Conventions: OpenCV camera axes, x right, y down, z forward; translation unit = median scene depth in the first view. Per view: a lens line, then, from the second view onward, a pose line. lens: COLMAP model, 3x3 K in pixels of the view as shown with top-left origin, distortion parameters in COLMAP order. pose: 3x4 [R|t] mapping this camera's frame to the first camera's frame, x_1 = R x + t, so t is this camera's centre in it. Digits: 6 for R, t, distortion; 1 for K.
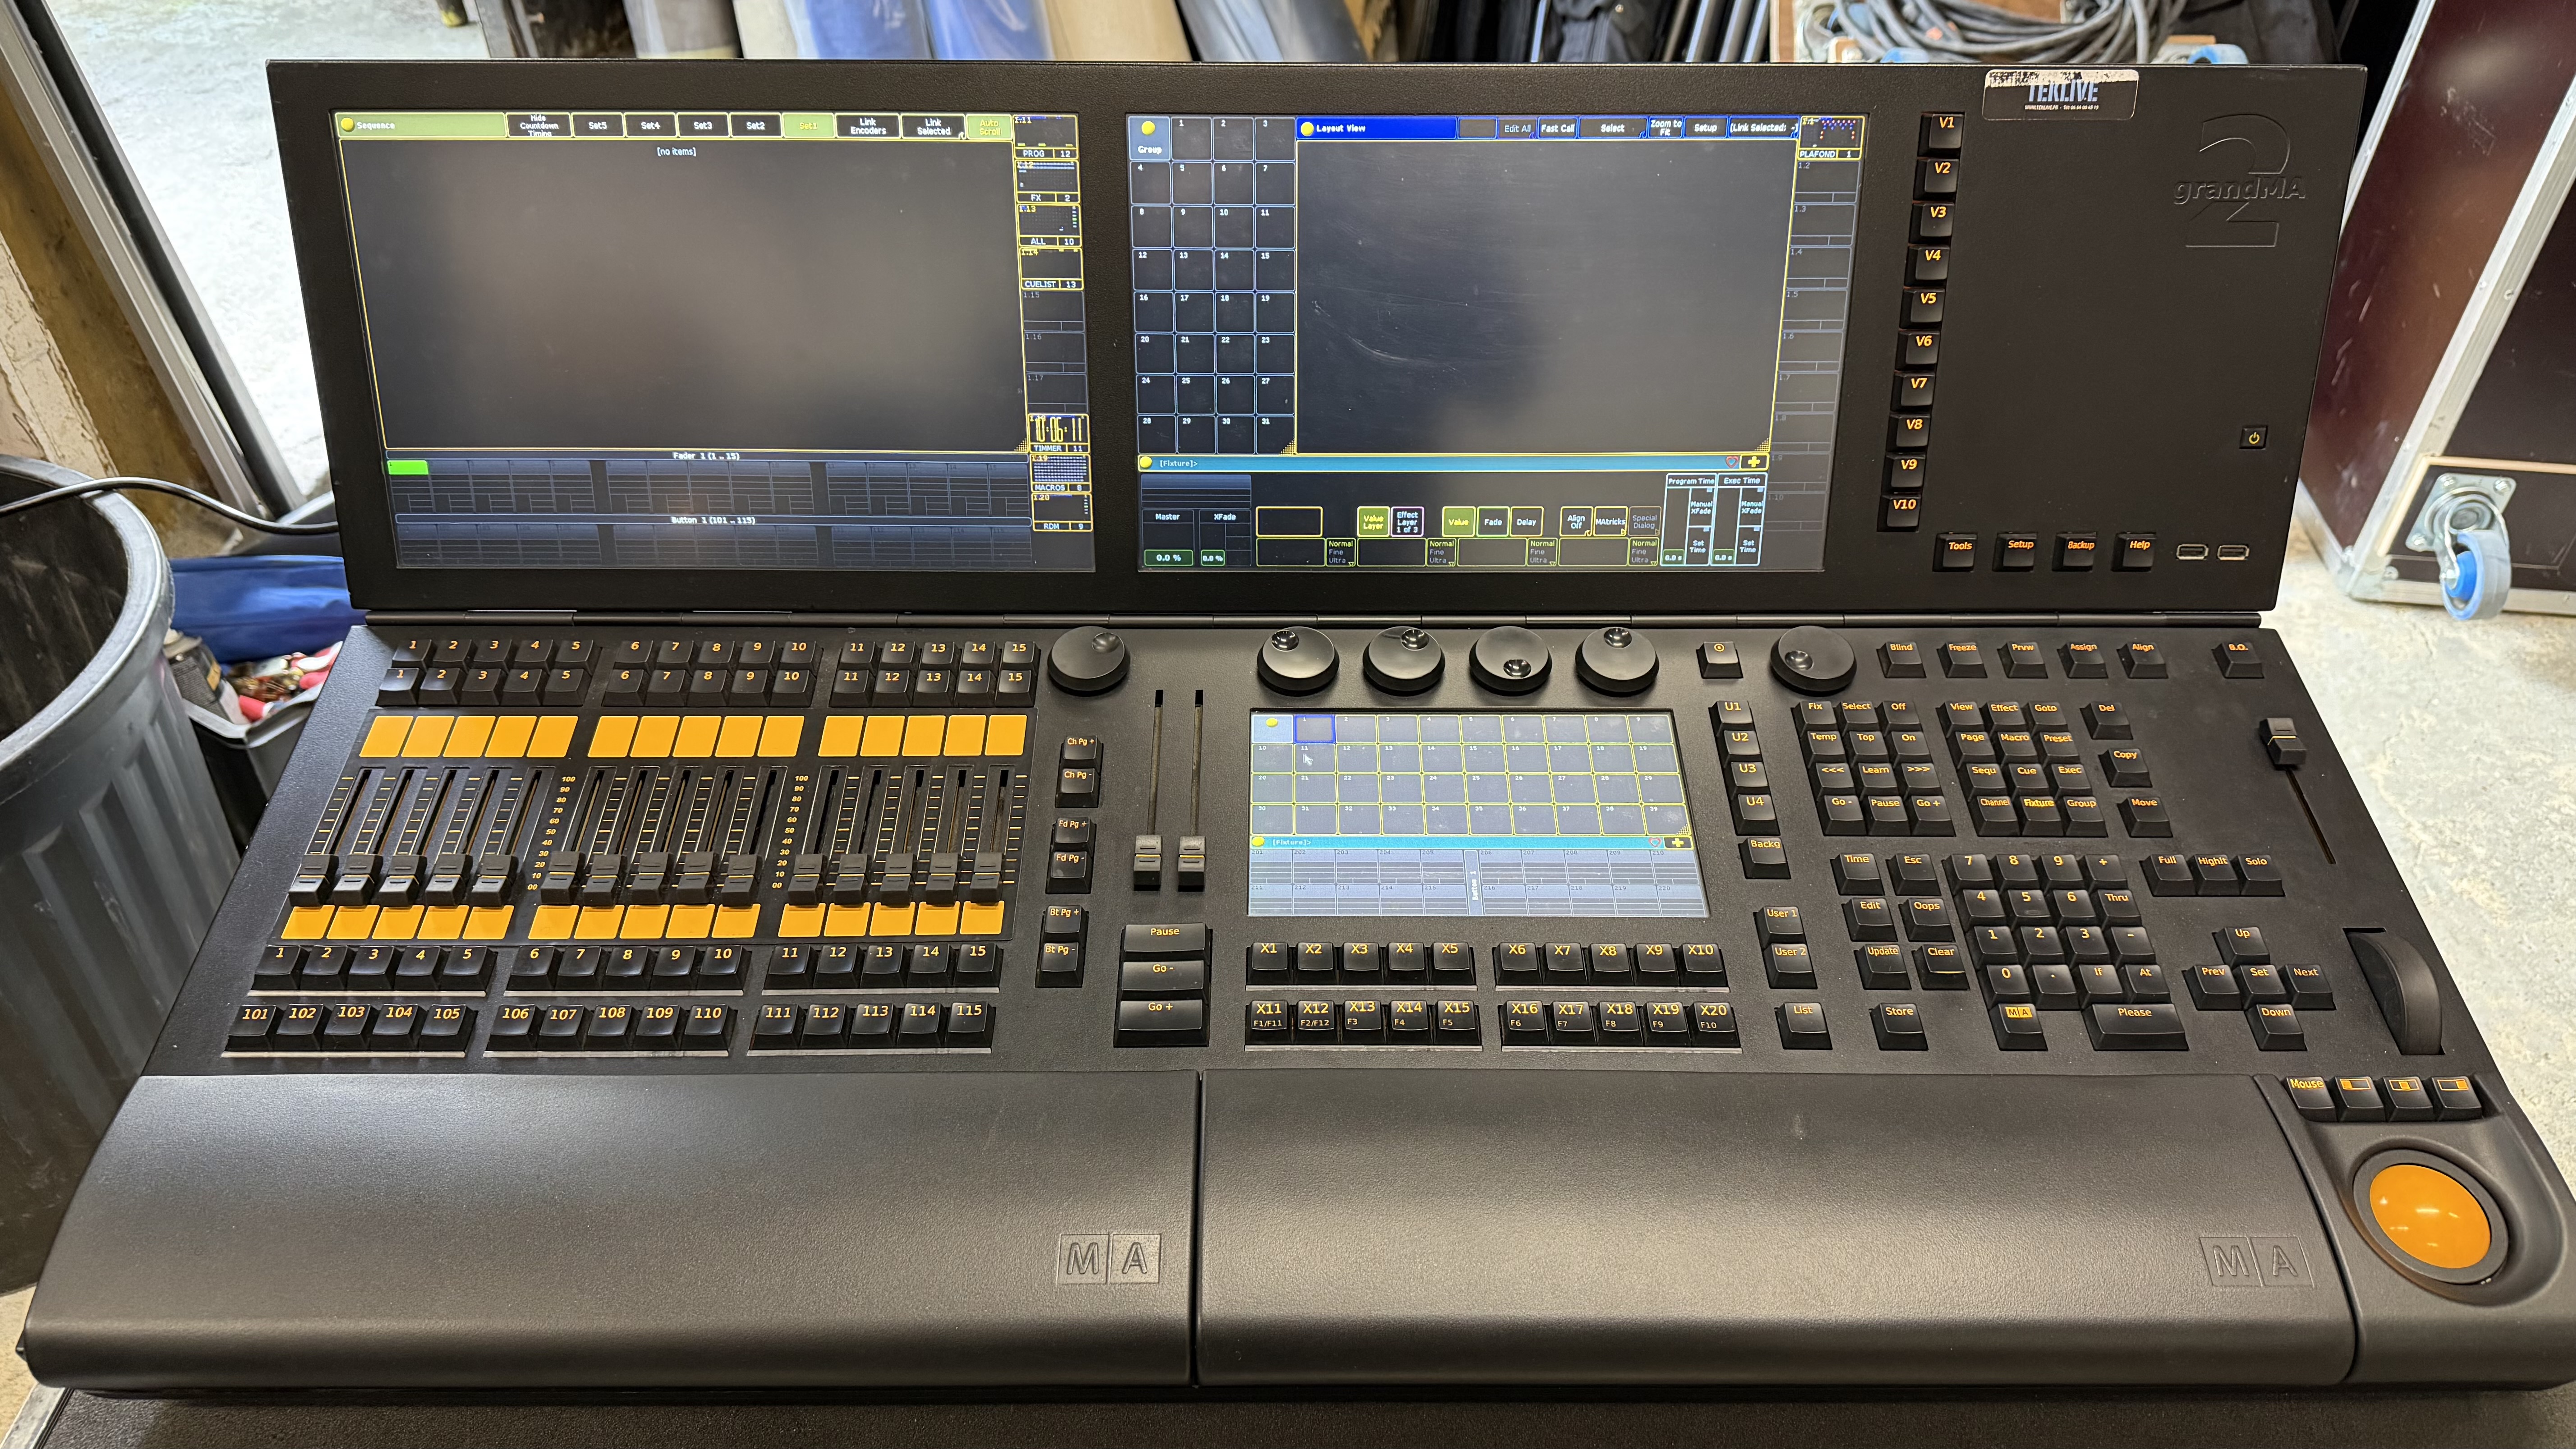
lens RADIAL K [[1796.5, 0, 1288.0], [0, 1796.5, 741.6], [0, 0, 1]] dist [0.018012, -0.037270]
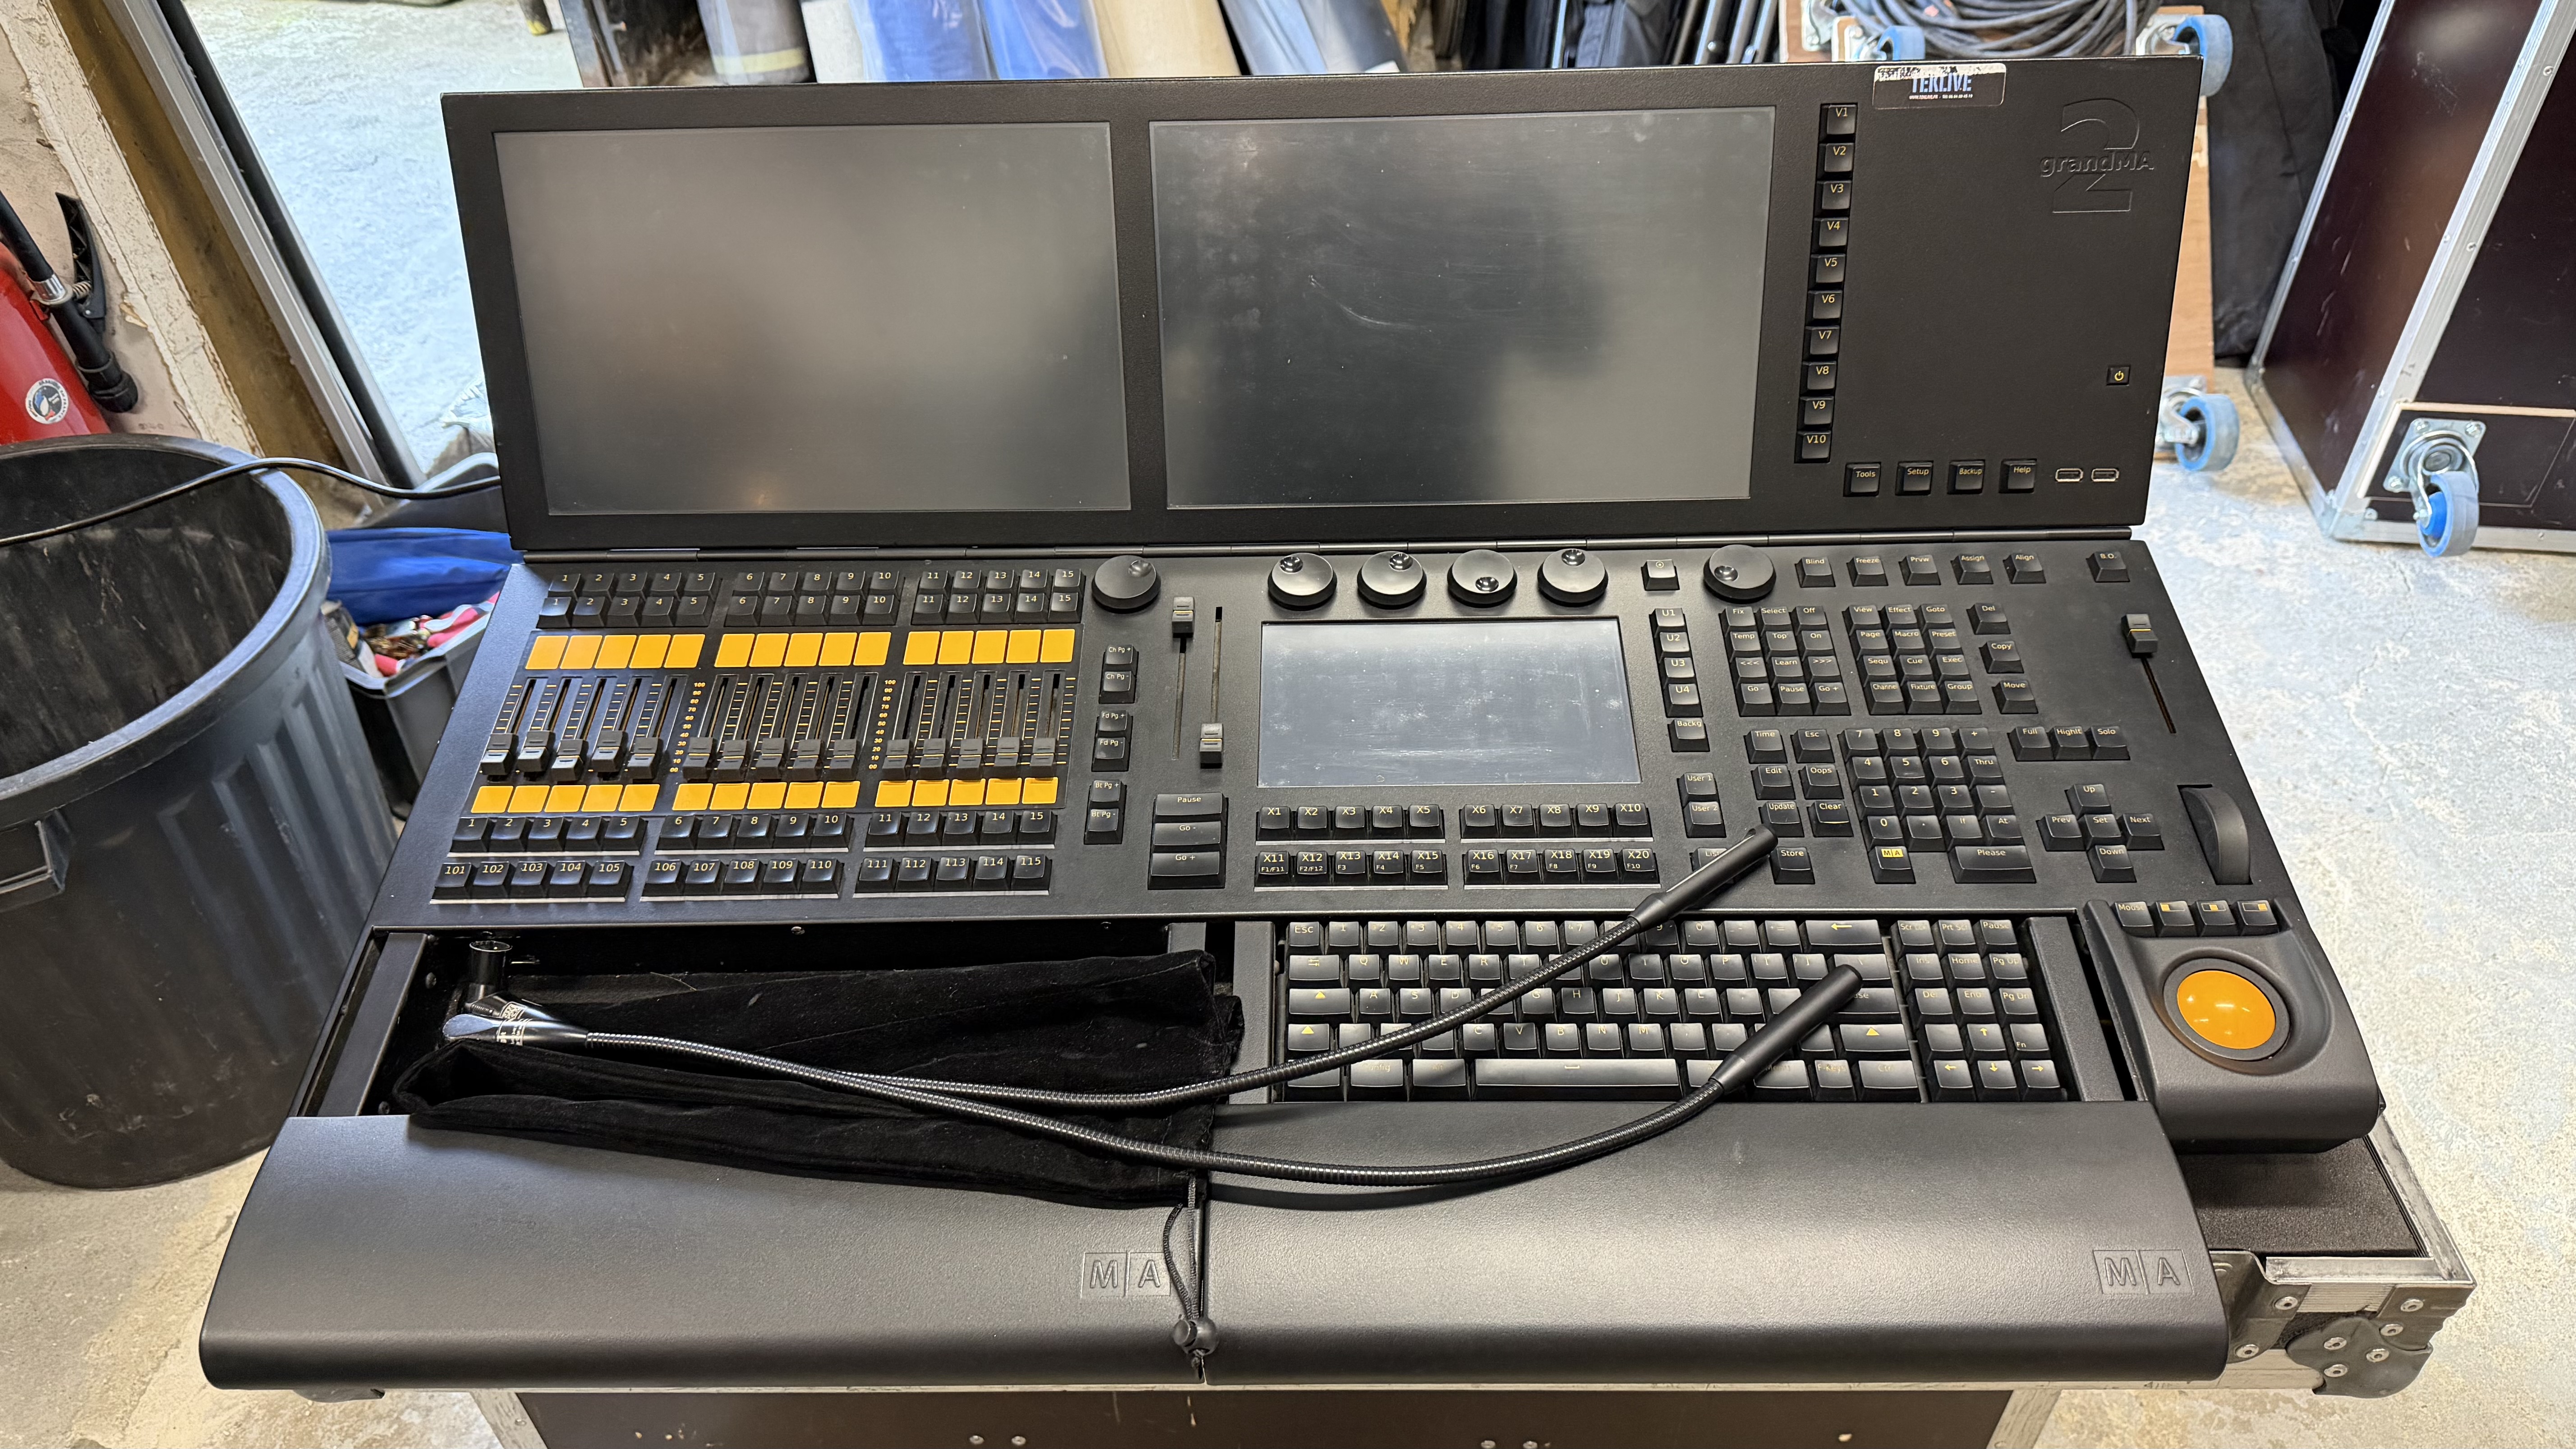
lens RADIAL K [[1796.5, 0, 1295.8], [0, 1796.5, 740.1], [0, 0, 1]] dist [0.018012, -0.037270]
pose [[0.999420, -0.012979, -0.031494, 0.037128], [0.013319, 0.999855, 0.010608, 0.047420], [0.031352, -0.011021, 0.999448, -0.185574]]
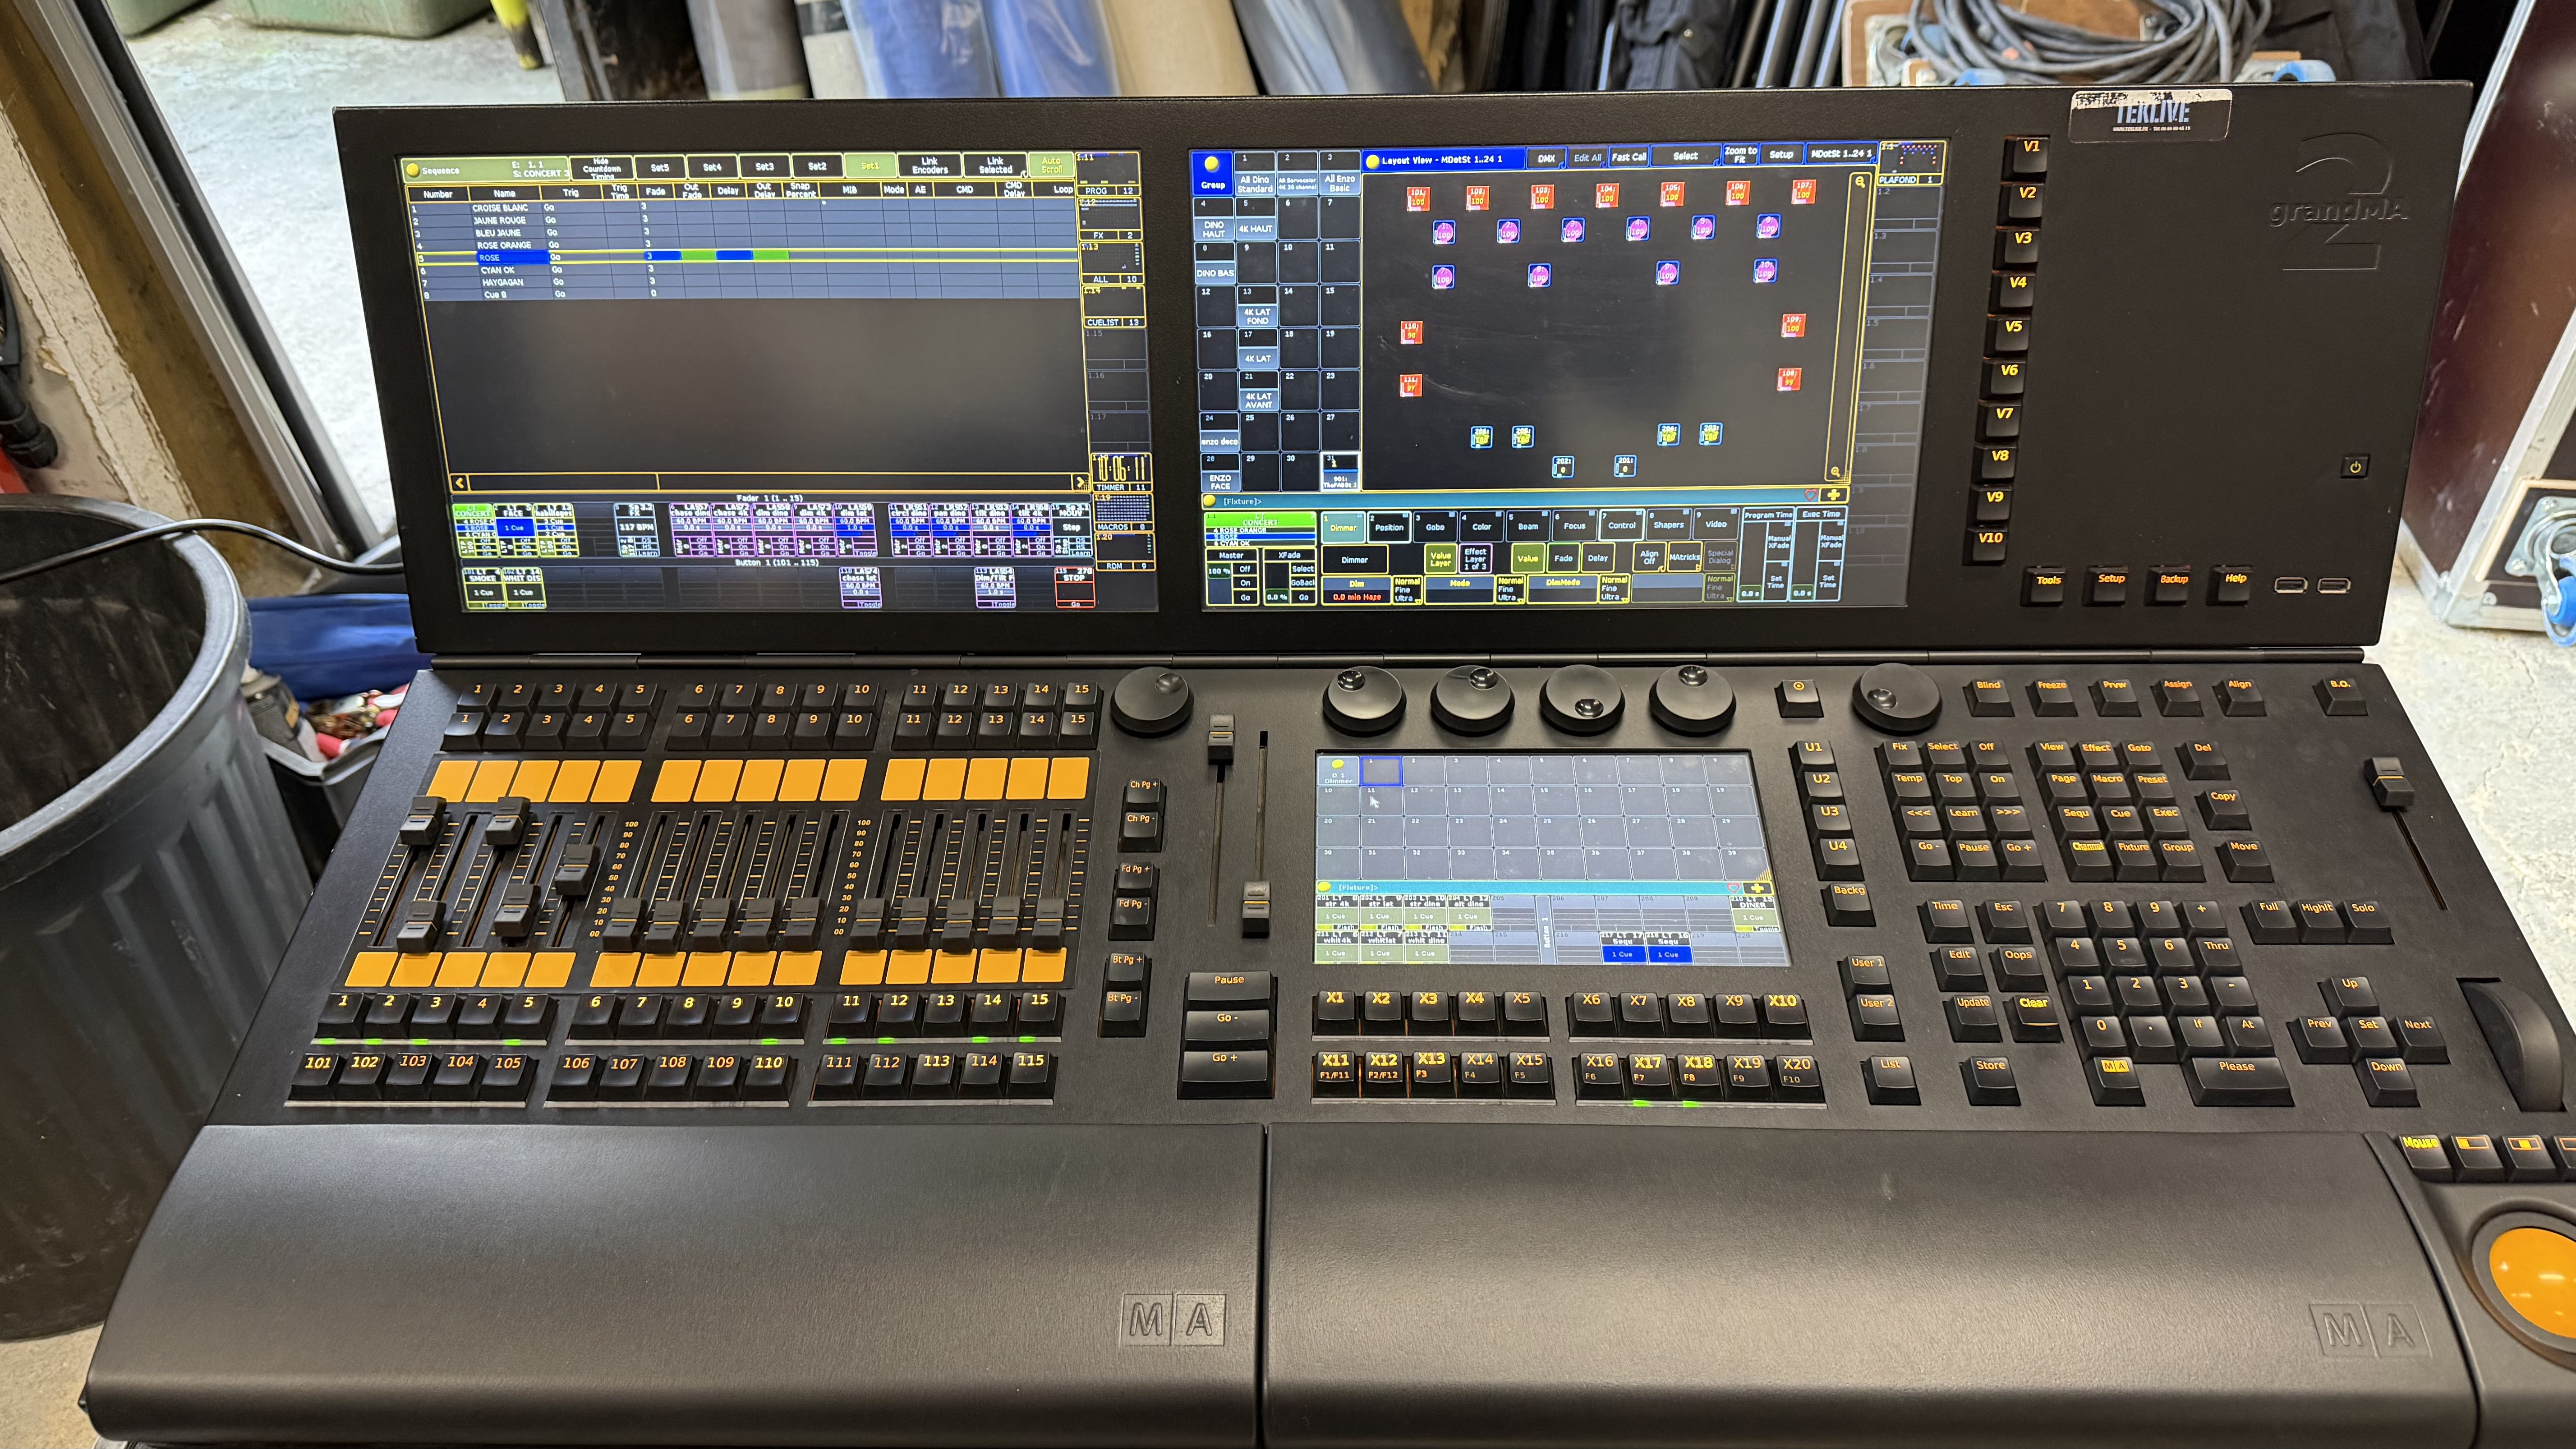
lens RADIAL K [[1796.5, 0, 1293.4], [0, 1796.5, 749.8], [0, 0, 1]] dist [0.018012, -0.037270]
pose [[0.999398, -0.002834, -0.034582, 0.000307], [0.002469, 0.999941, -0.010607, -0.008178], [0.034610, 0.010515, 0.999346, 0.017703]]
